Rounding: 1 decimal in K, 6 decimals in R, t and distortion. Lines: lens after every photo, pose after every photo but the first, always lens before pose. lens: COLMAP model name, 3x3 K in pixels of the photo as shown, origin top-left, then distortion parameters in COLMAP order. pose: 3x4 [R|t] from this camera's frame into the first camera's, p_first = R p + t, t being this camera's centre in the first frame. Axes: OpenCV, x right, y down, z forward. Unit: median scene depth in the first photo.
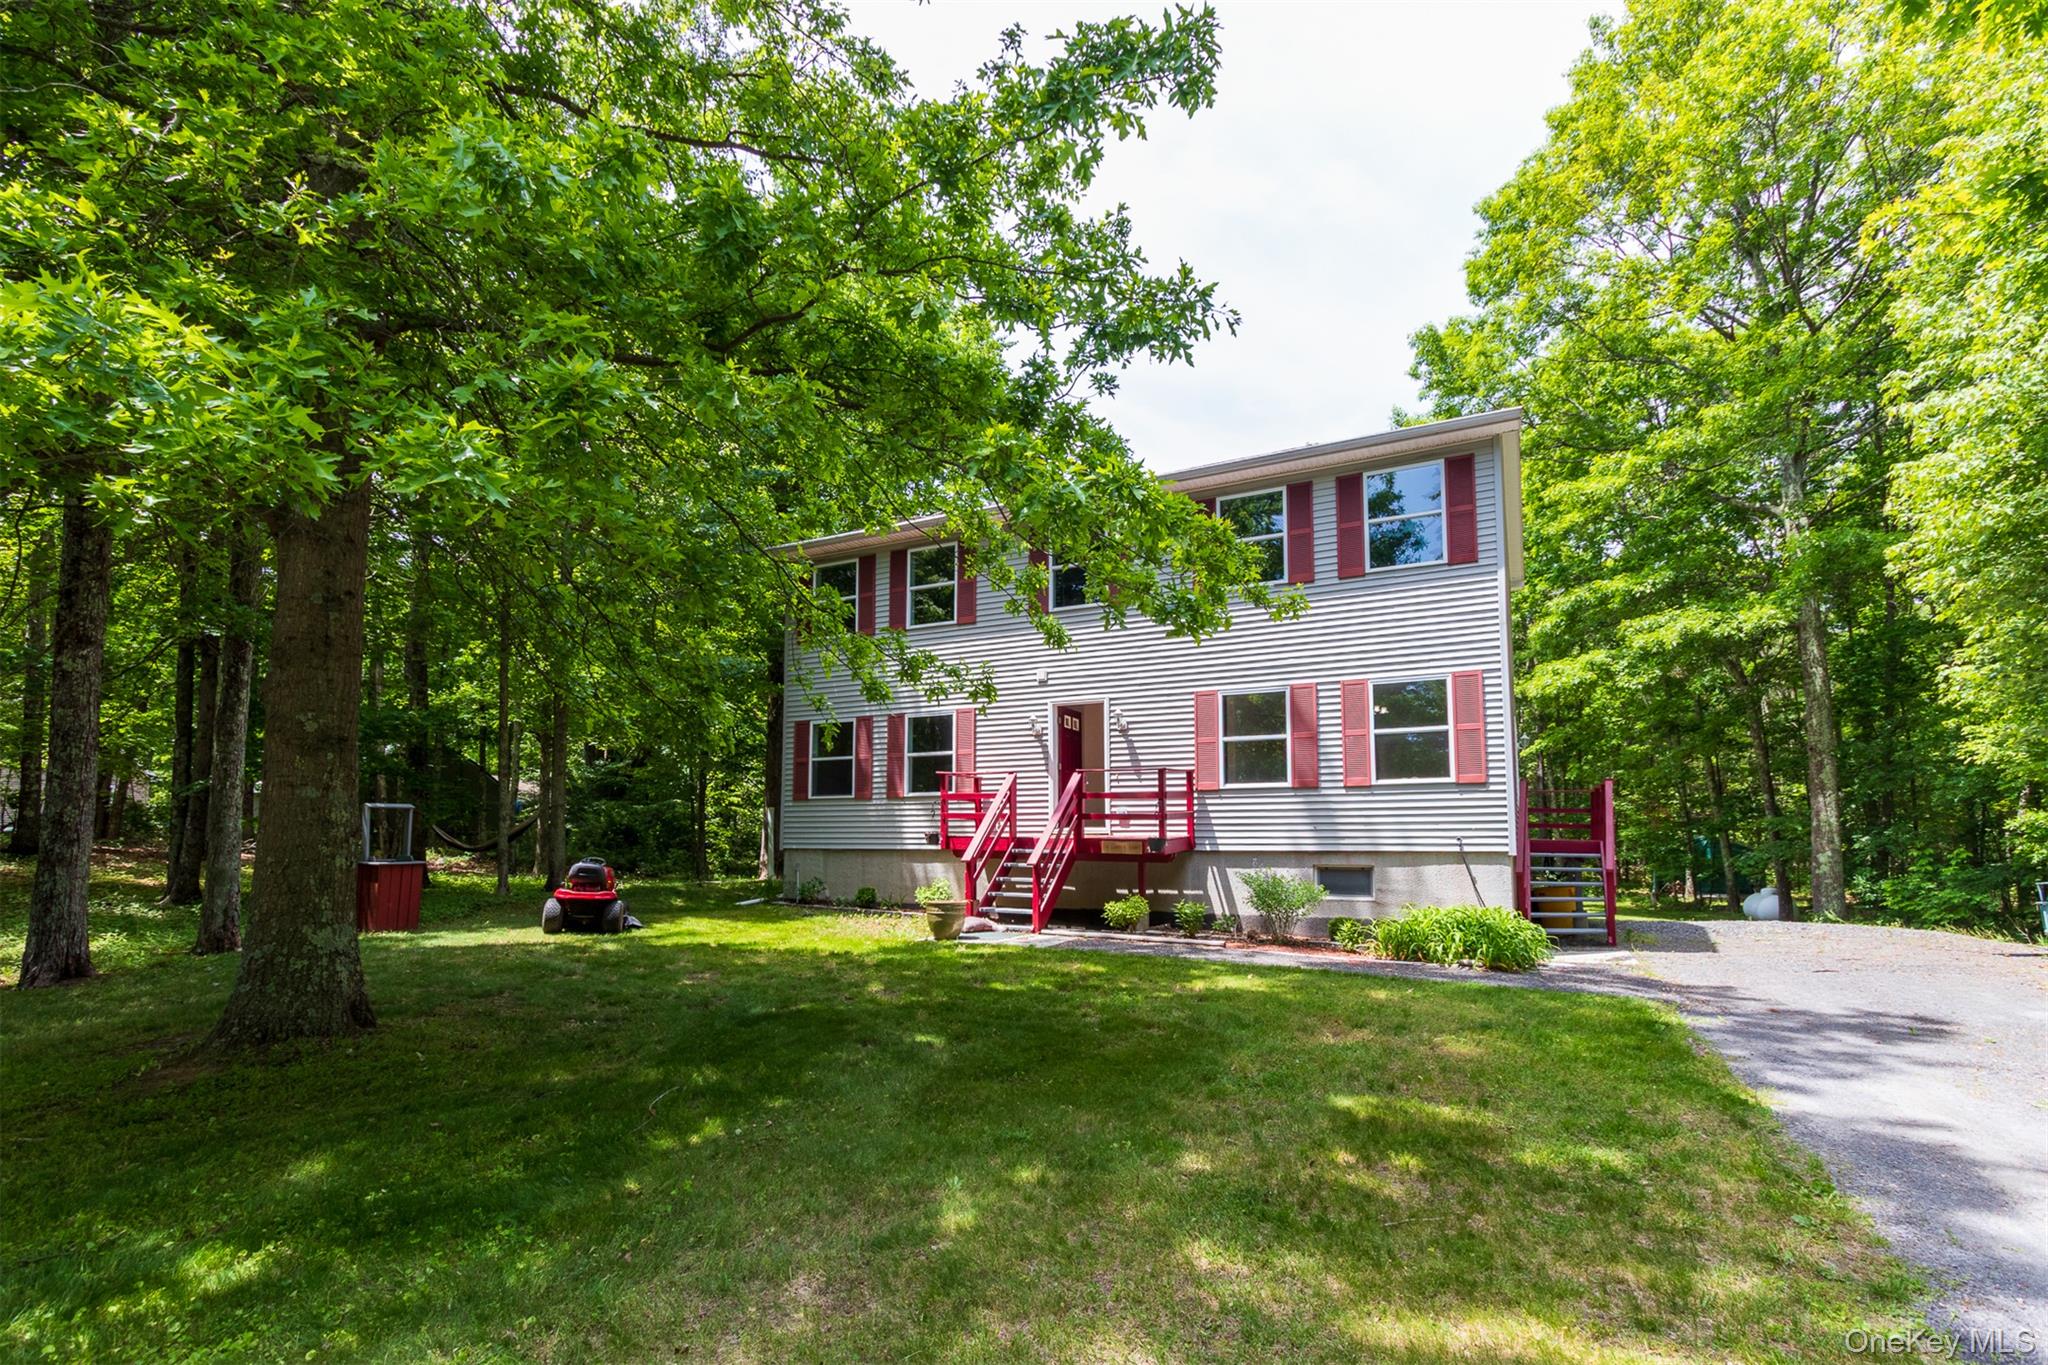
lens RADIAL K [[934.7, 0, 1030.4], [0, 934.7, 696.9], [0, 0, 1]] dist [0.004216, -0.000049]
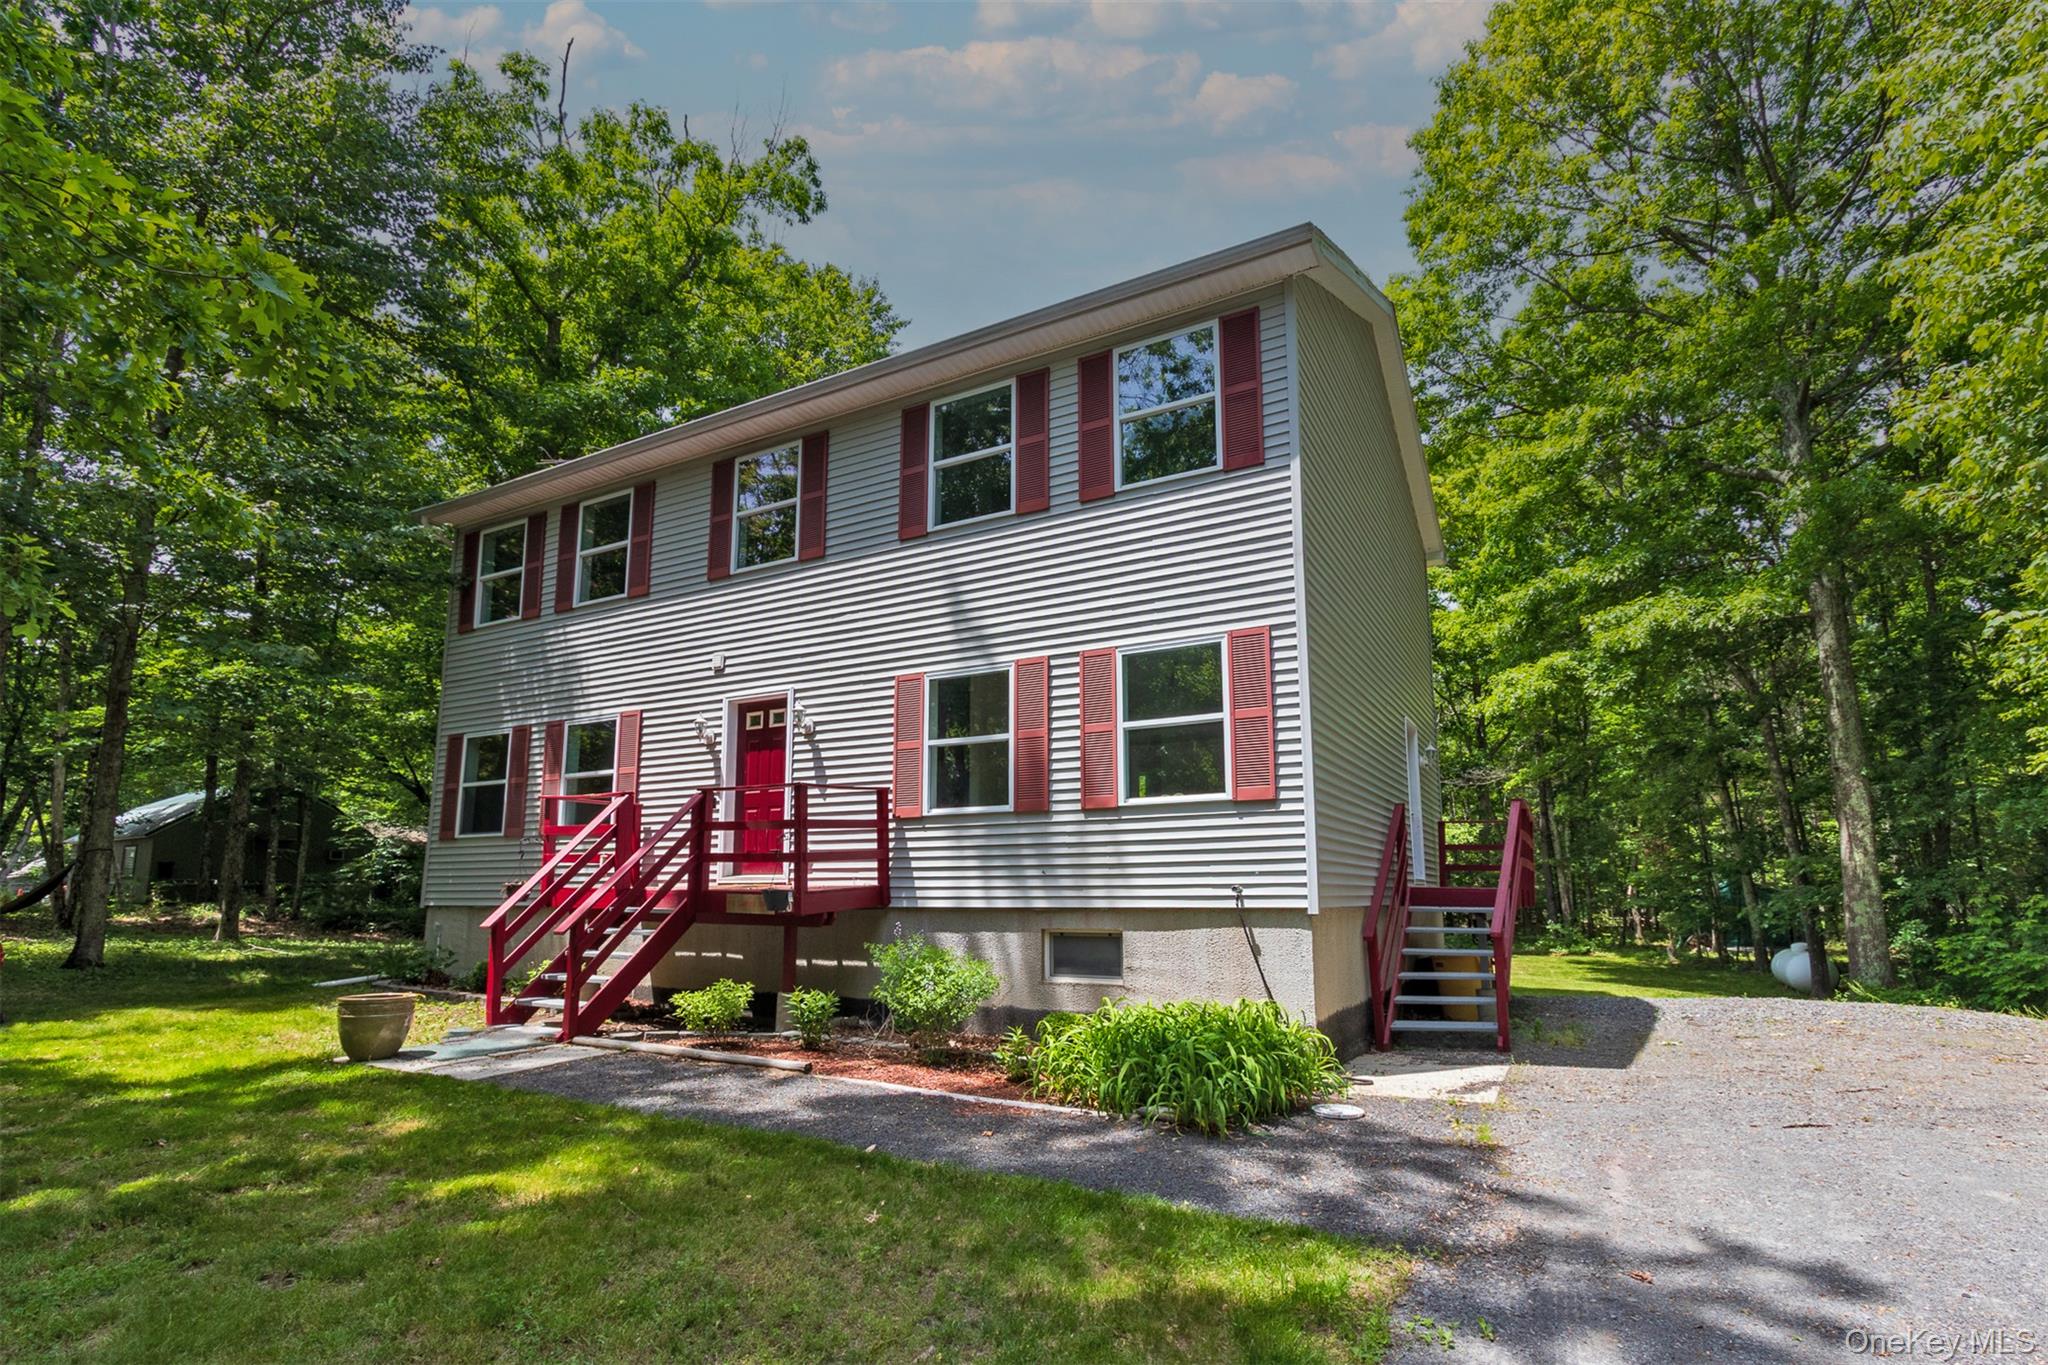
lens RADIAL K [[972.7, 0, 1016.4], [0, 972.7, 699.6], [0, 0, 1]] dist [0.004588, 0.003346]
pose [[0.999827, -0.007352, -0.017101, 0.275411], [0.006582, 0.998981, -0.044644, 0.044417], [0.017412, 0.044524, 0.998857, 0.280467]]
